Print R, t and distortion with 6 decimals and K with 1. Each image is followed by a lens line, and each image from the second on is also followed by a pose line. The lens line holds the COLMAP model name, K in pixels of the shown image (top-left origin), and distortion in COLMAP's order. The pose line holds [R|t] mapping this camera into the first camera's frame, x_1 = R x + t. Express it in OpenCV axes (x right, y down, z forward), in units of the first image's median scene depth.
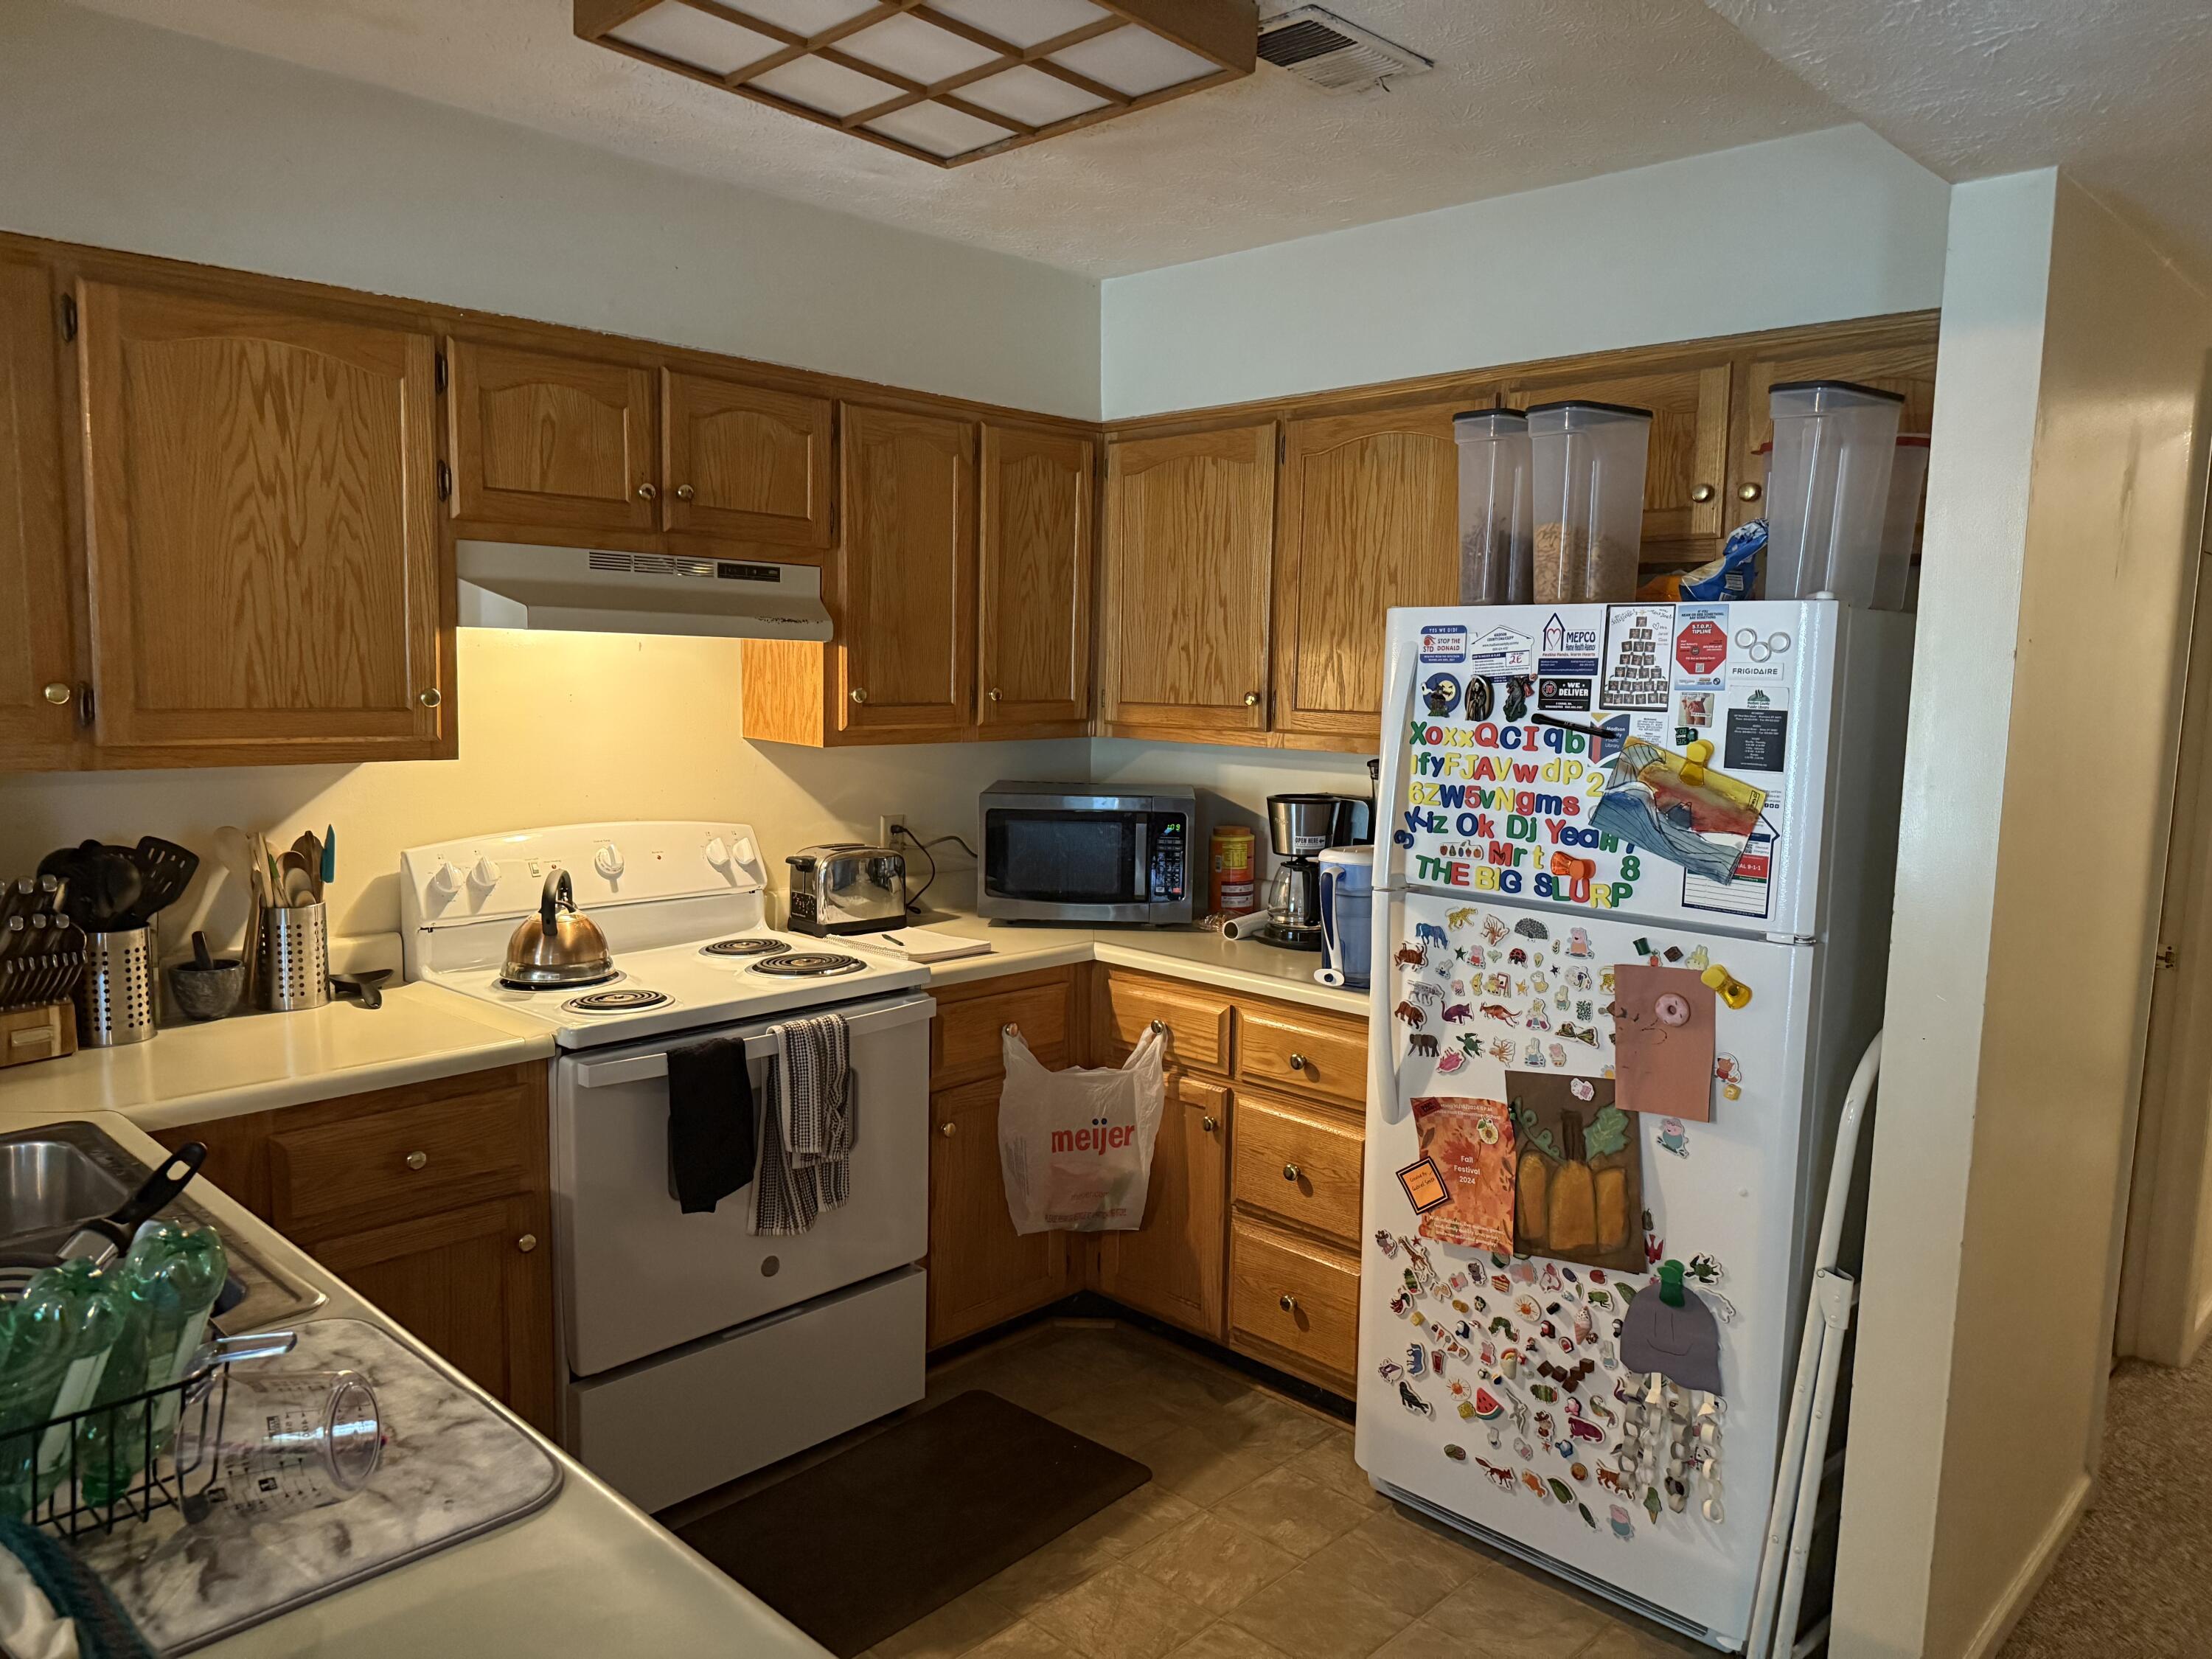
lens RADIAL K [[1572.0, 0, 1106.0], [0, 1572.0, 829.5], [0, 0, 1]] dist [0.082867, -0.151541]
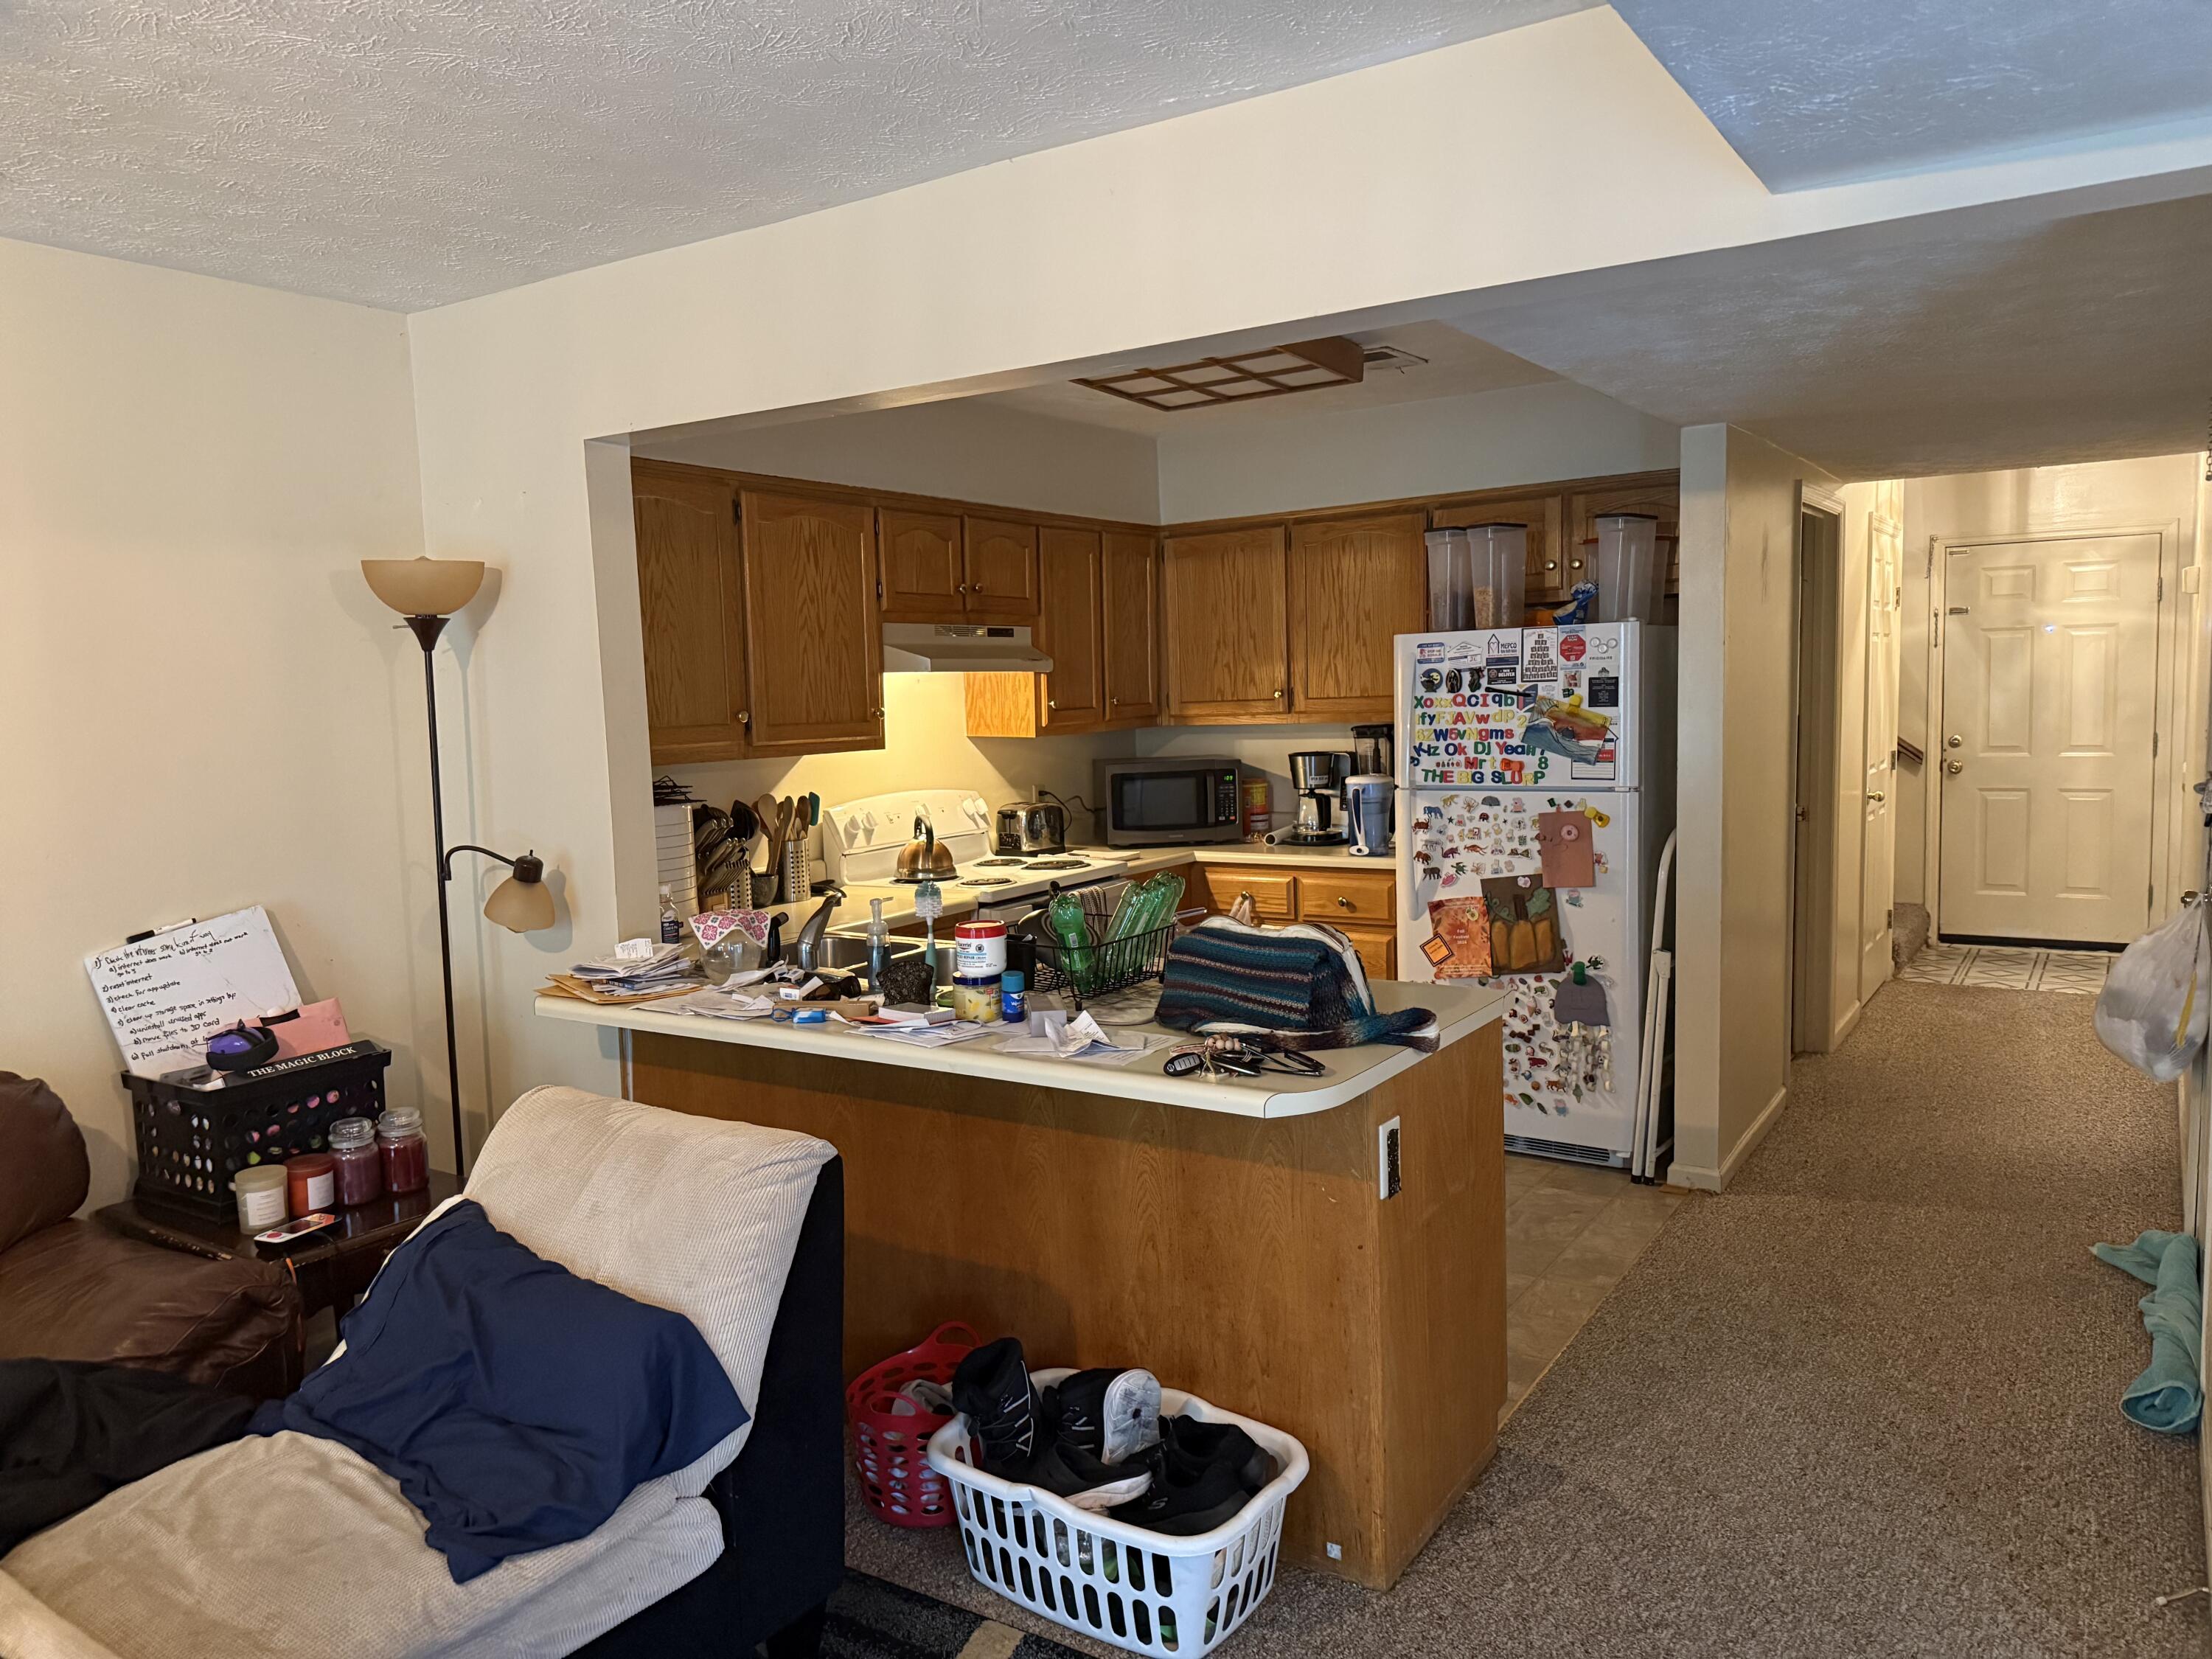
lens RADIAL K [[1572.0, 0, 1106.0], [0, 1572.0, 829.5], [0, 0, 1]] dist [0.082867, -0.151541]
pose [[0.982757, -0.068364, 0.171797, -0.492968], [0.071416, 0.997379, -0.011638, 0.083162], [-0.170551, 0.023706, 0.985064, -0.753436]]
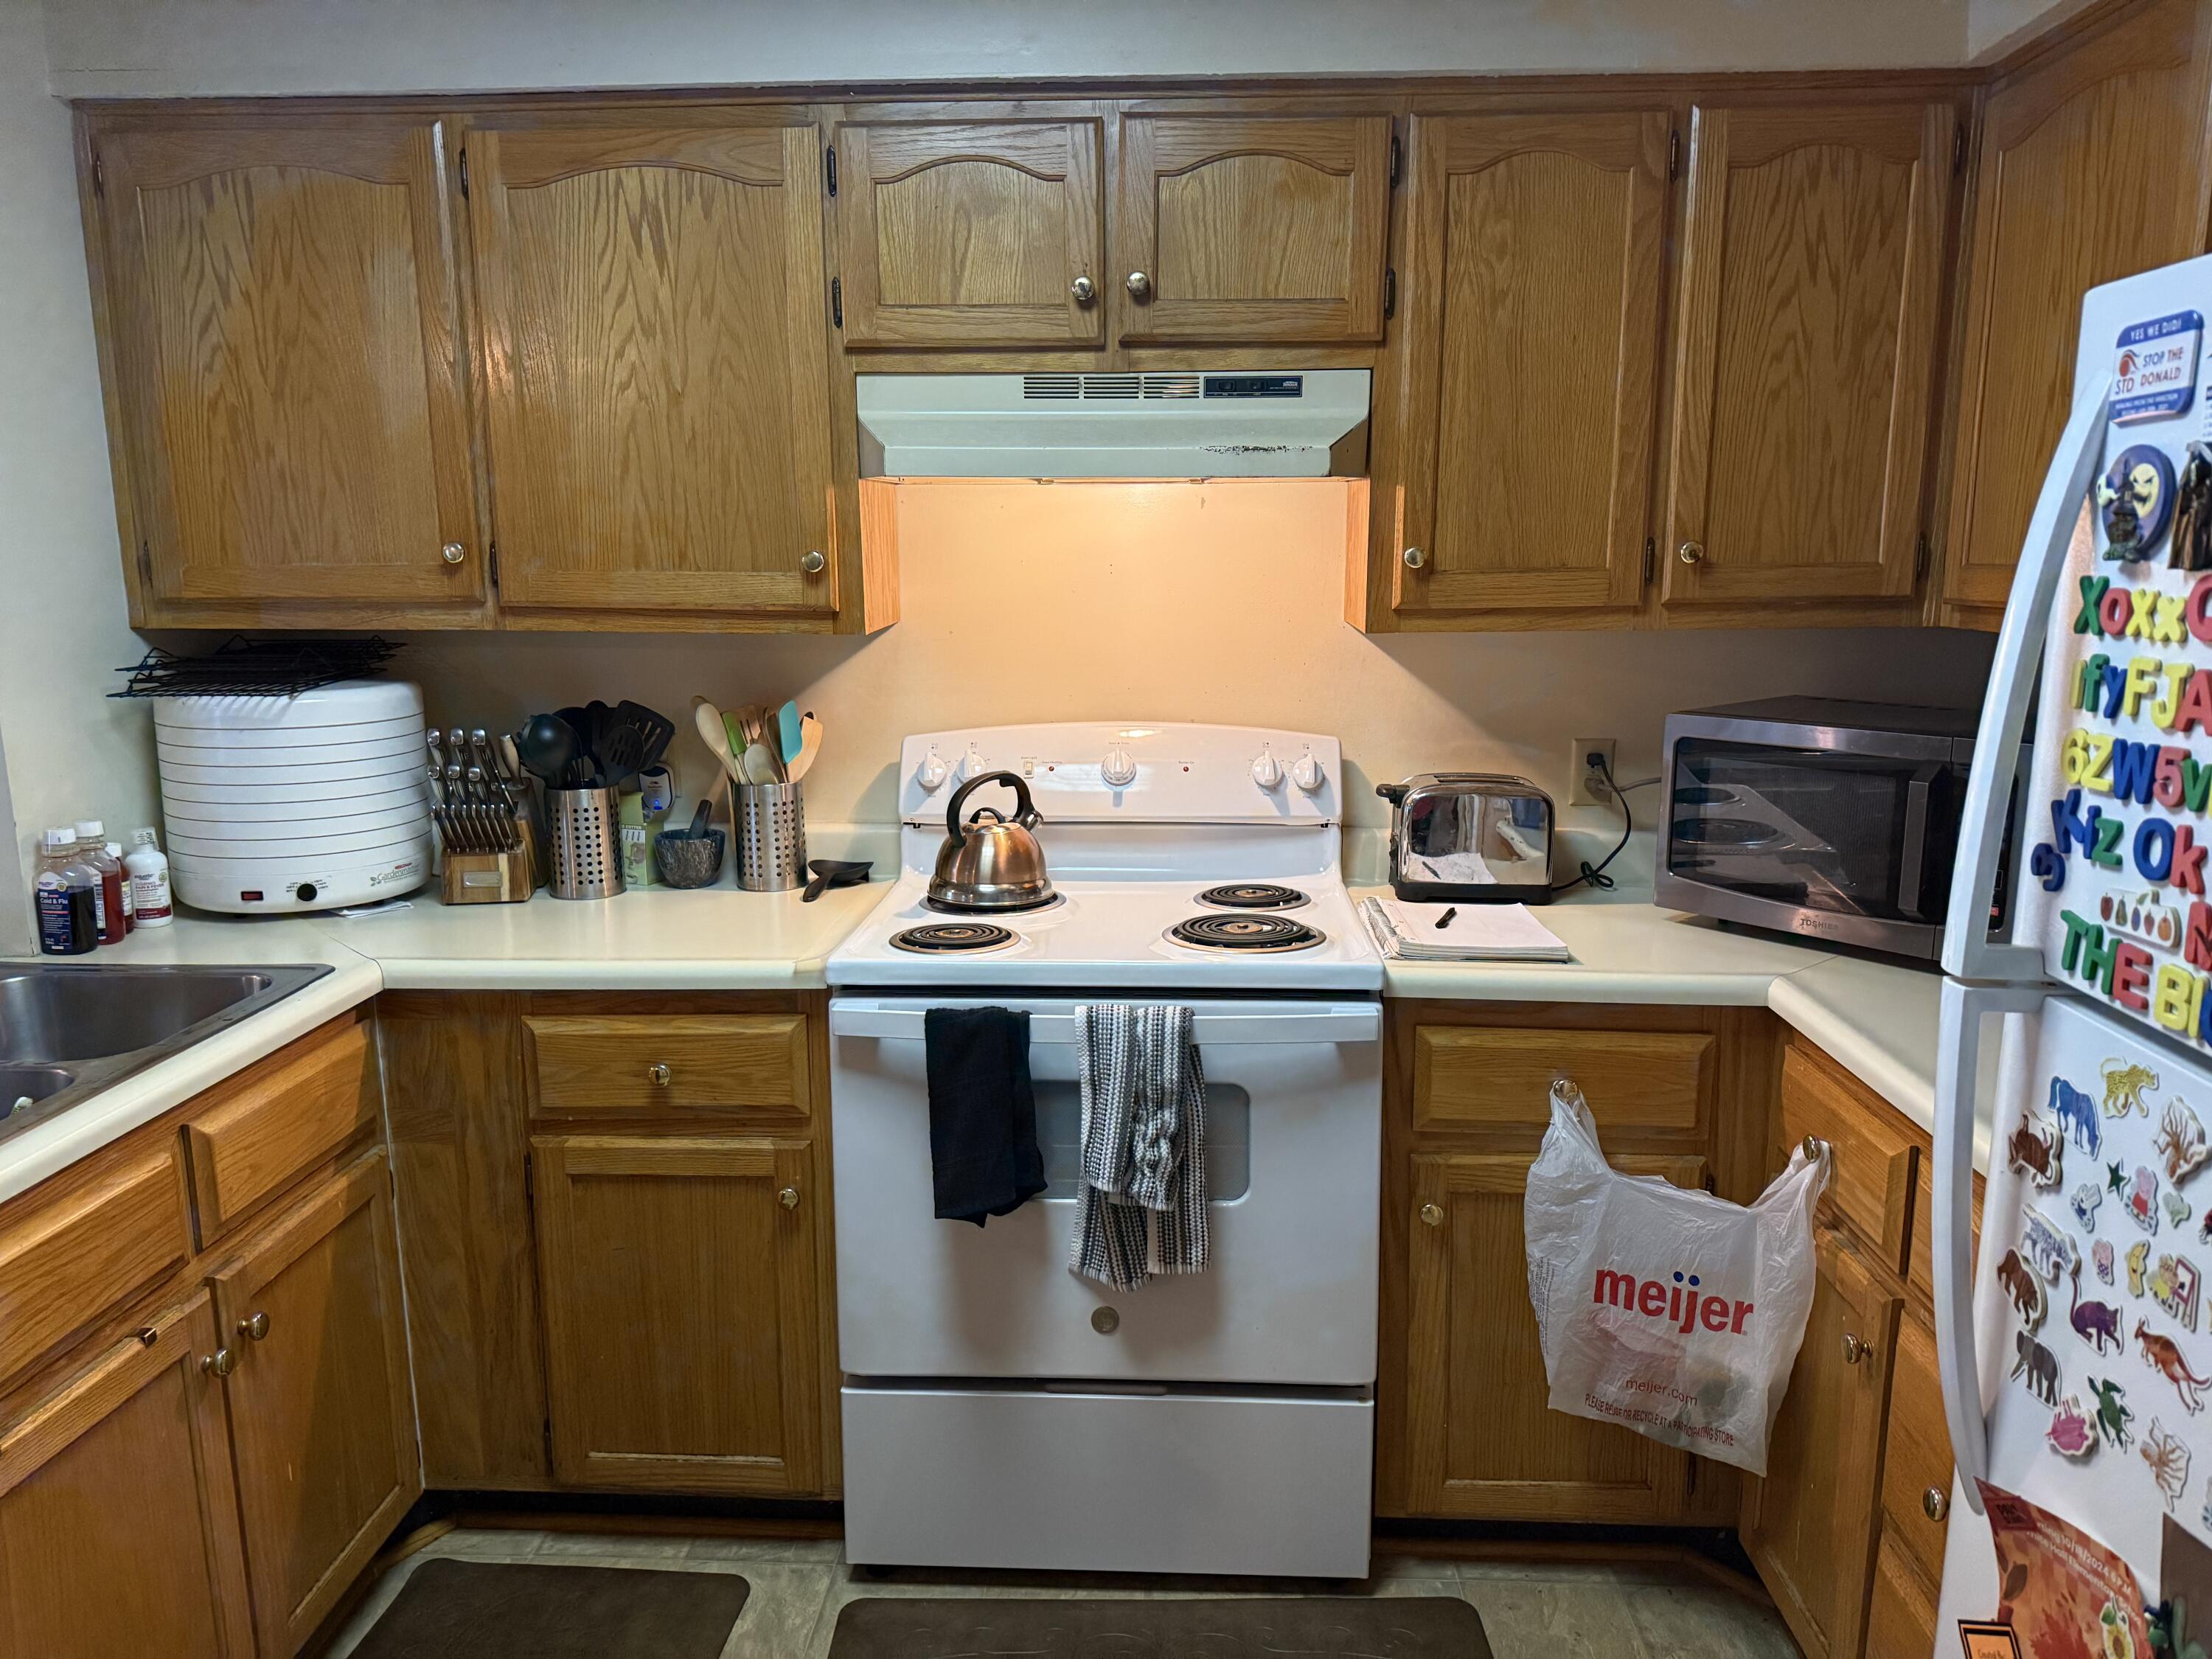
lens RADIAL K [[1570.8, 0, 1081.9], [0, 1570.8, 832.5], [0, 0, 1]] dist [0.027367, -0.037338]
pose [[0.642448, 0.116684, -0.757394, 0.348077], [-0.069640, 0.993140, 0.093932, -0.025140], [0.763159, -0.007601, 0.646166, 0.558828]]
